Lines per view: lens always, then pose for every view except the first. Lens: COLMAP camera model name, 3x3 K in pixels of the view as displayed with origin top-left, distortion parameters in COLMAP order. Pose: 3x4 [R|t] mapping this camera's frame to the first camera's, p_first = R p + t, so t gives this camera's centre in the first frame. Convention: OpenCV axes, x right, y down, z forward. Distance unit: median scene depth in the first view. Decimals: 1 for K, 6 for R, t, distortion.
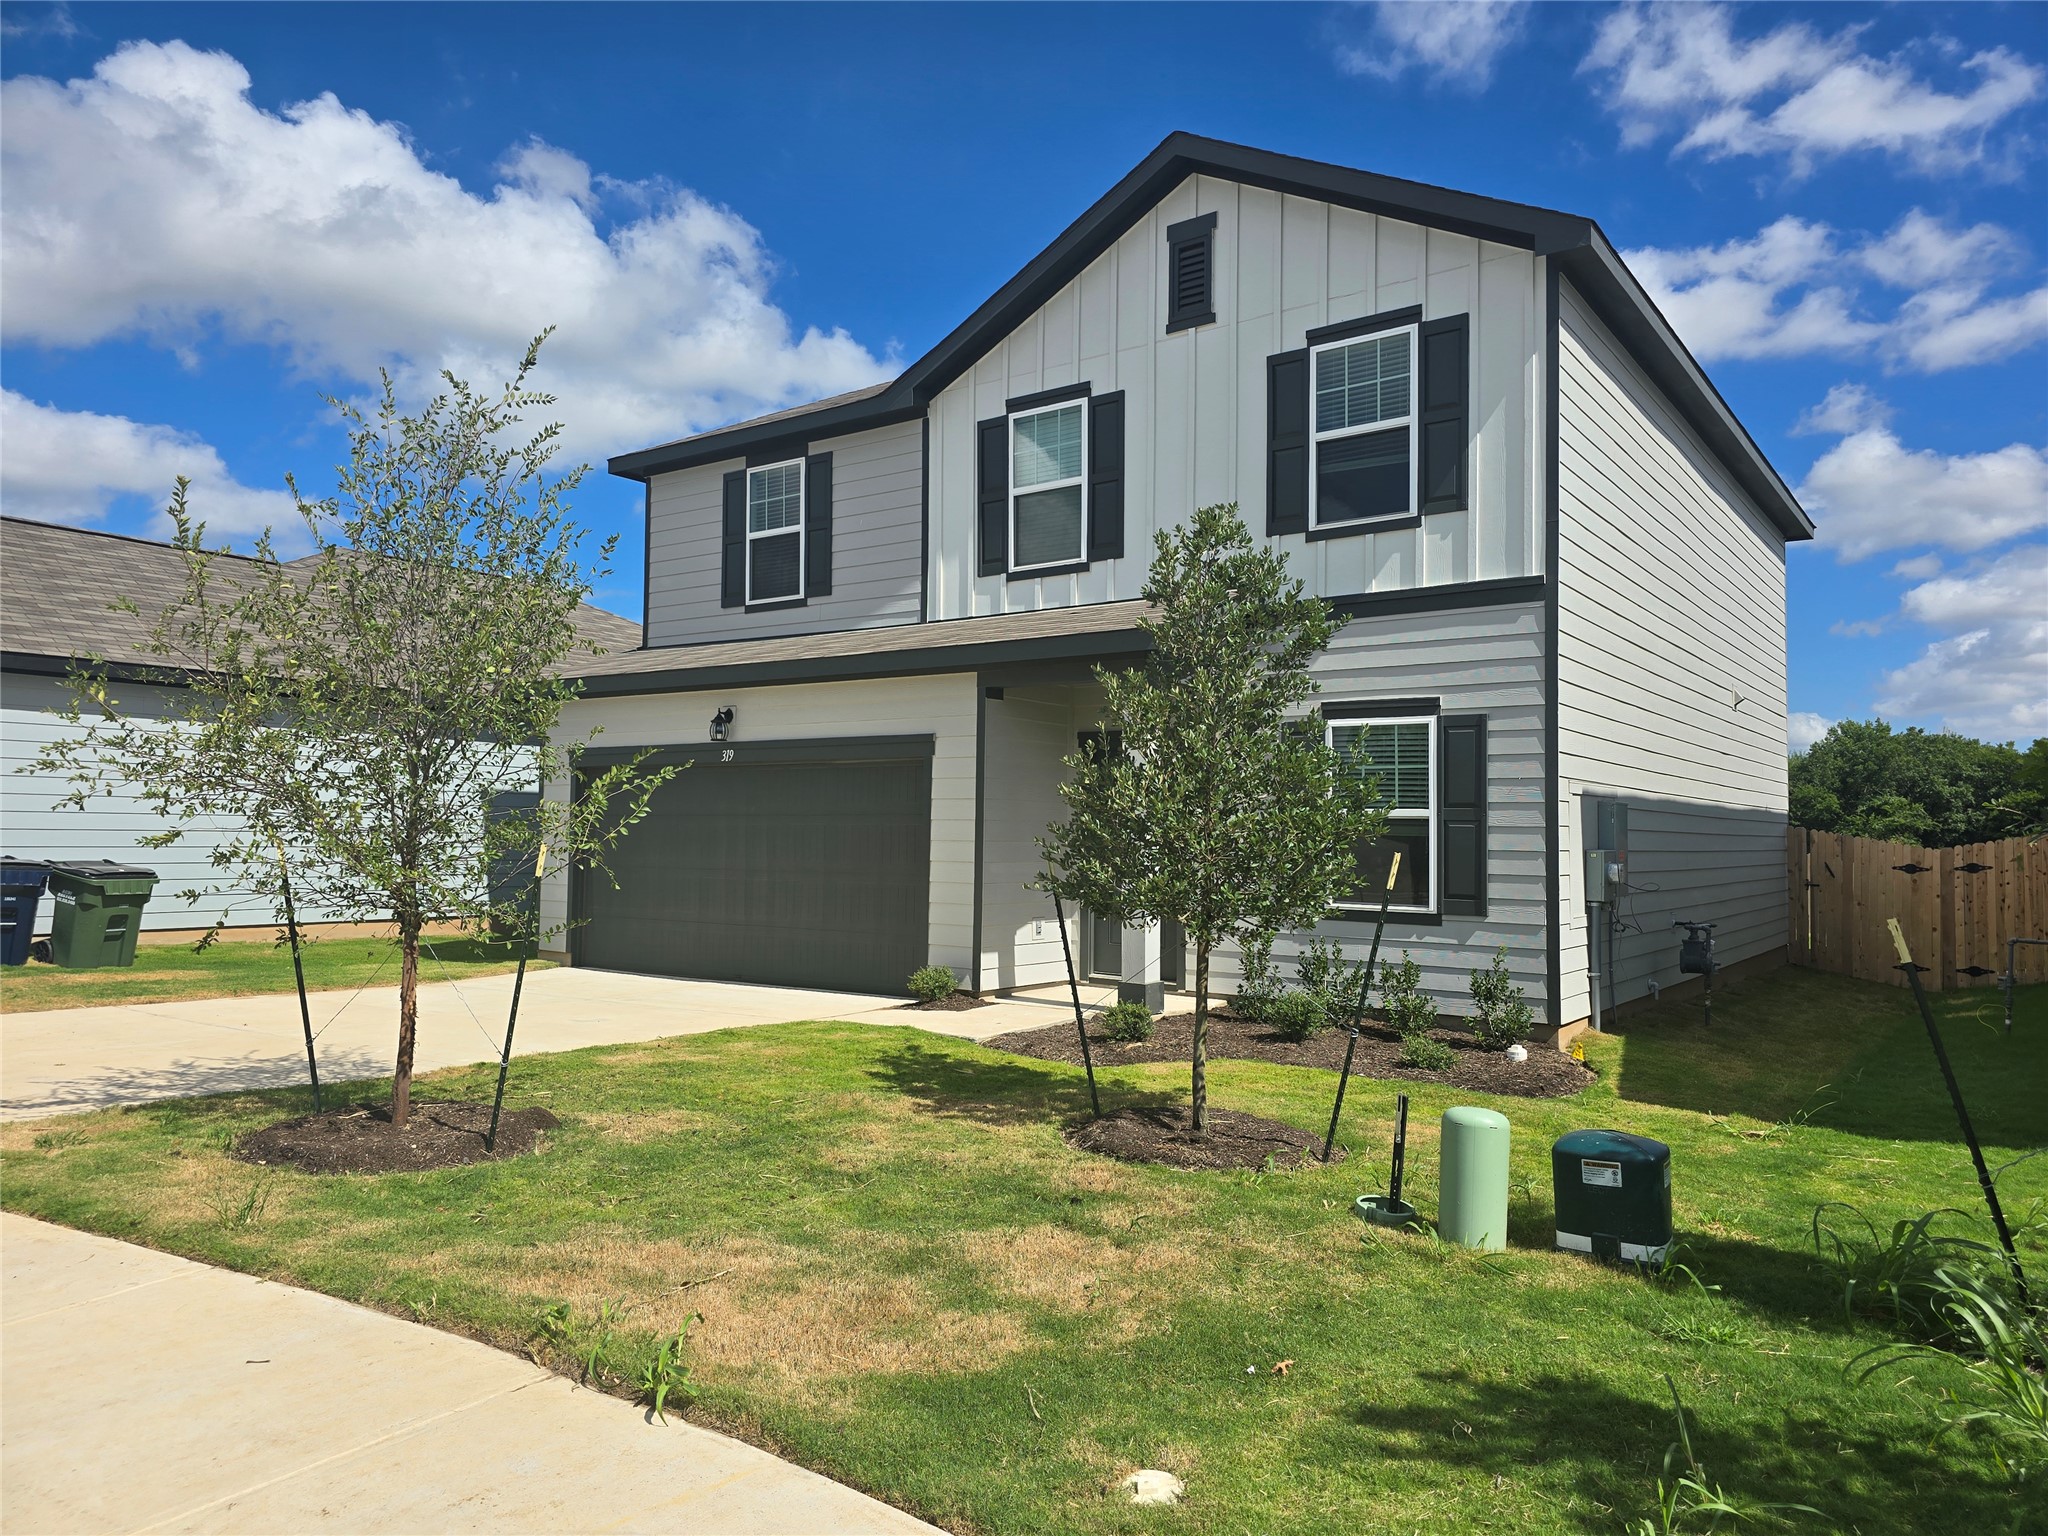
lens RADIAL K [[1396.3, 0, 1006.7], [0, 1396.3, 778.7], [0, 0, 1]] dist [0.080859, -0.093800]
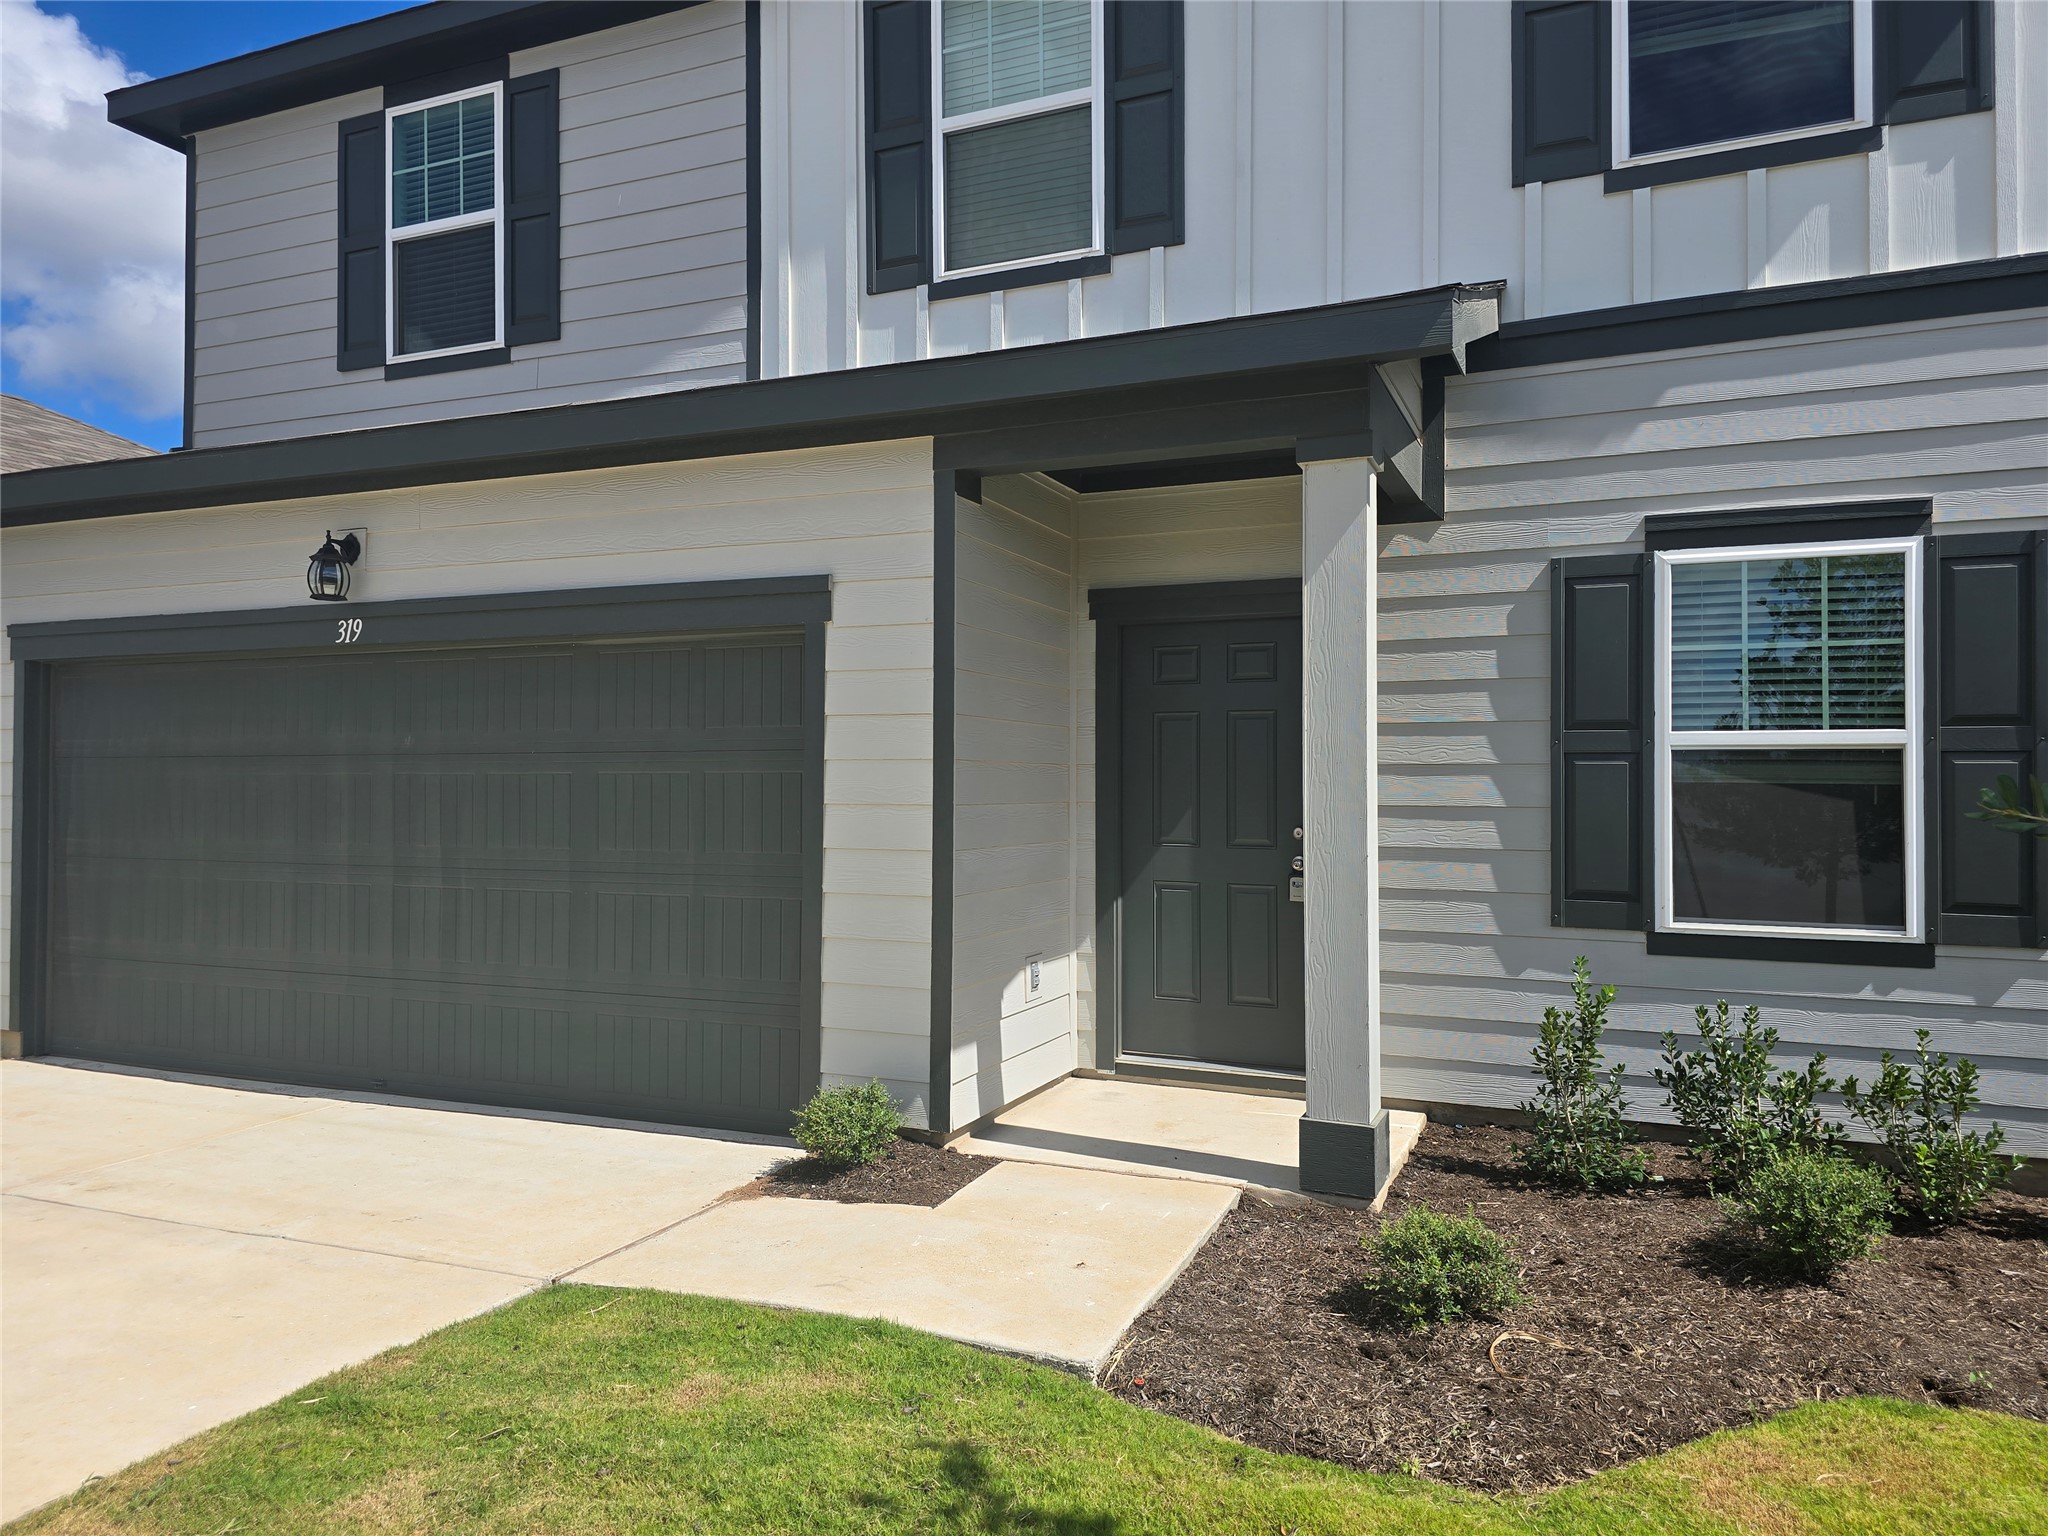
lens RADIAL K [[1384.9, 0, 1023.1], [0, 1384.9, 761.8], [0, 0, 1]] dist [0.044380, -0.044860]
pose [[0.971392, -0.006754, 0.237385, -0.094952], [0.000266, 0.999626, 0.027353, 0.016778], [-0.237481, -0.026508, 0.971030, 0.513460]]
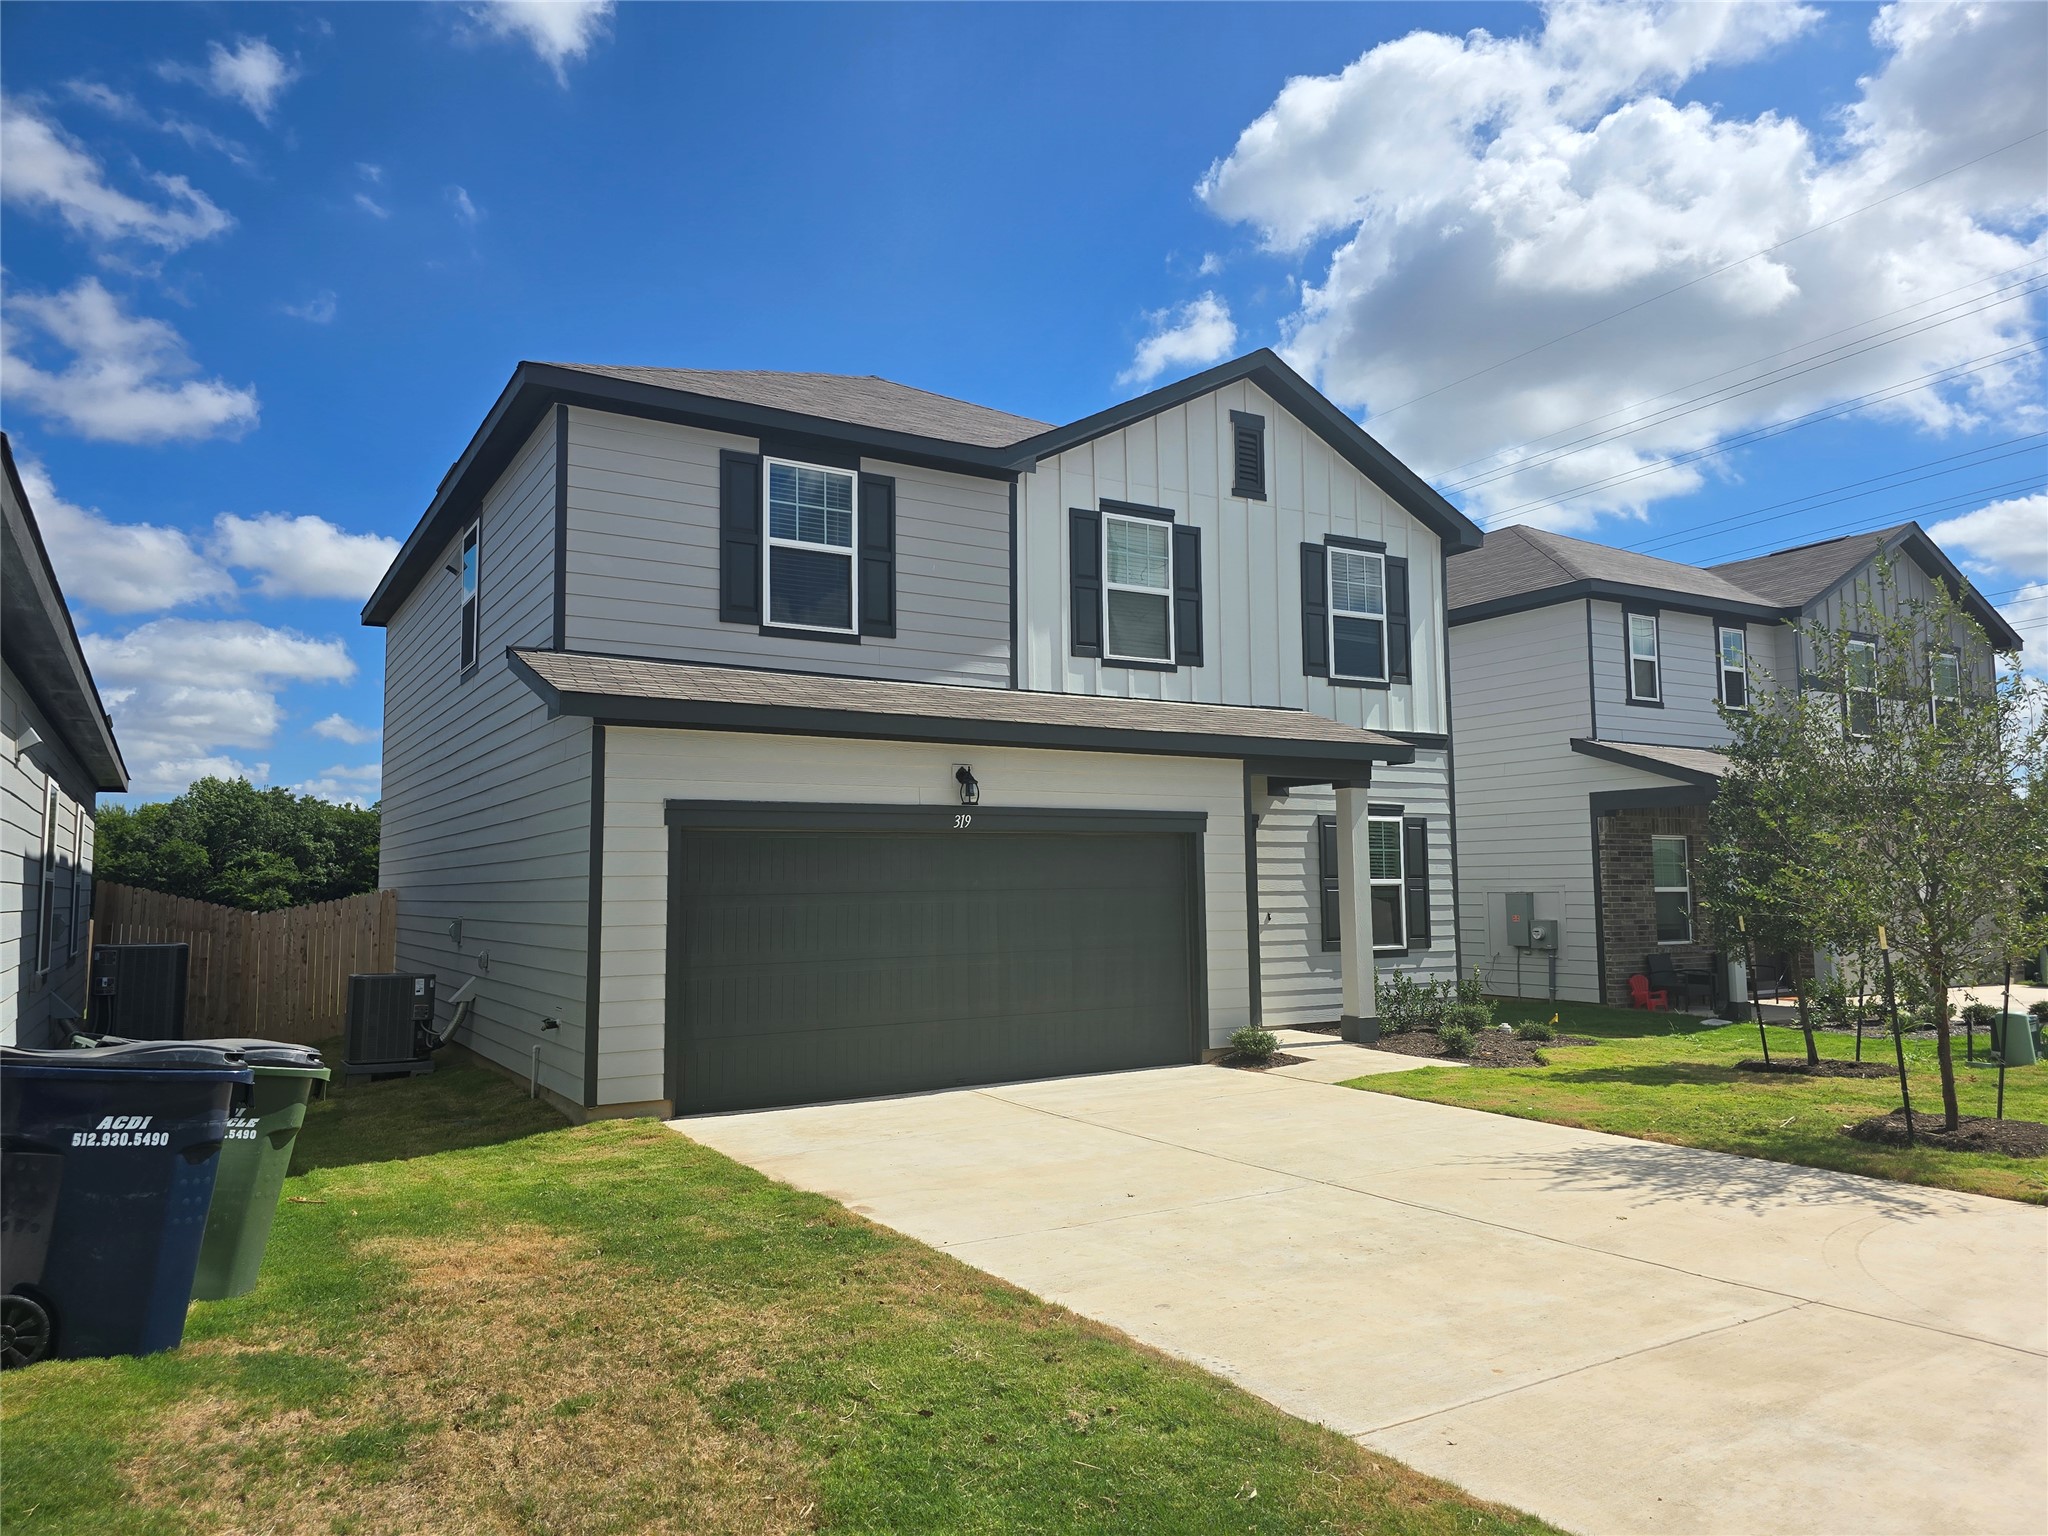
lens RADIAL K [[1364.6, 0, 1024.0], [0, 1364.6, 768.0], [0, 0, 1]] dist [0.071968, -0.087344]
pose [[0.373530, 0.064838, 0.925349, -1.034519], [-0.020864, 0.997889, -0.061499, 0.001714], [-0.927384, 0.003665, 0.374094, 0.703532]]
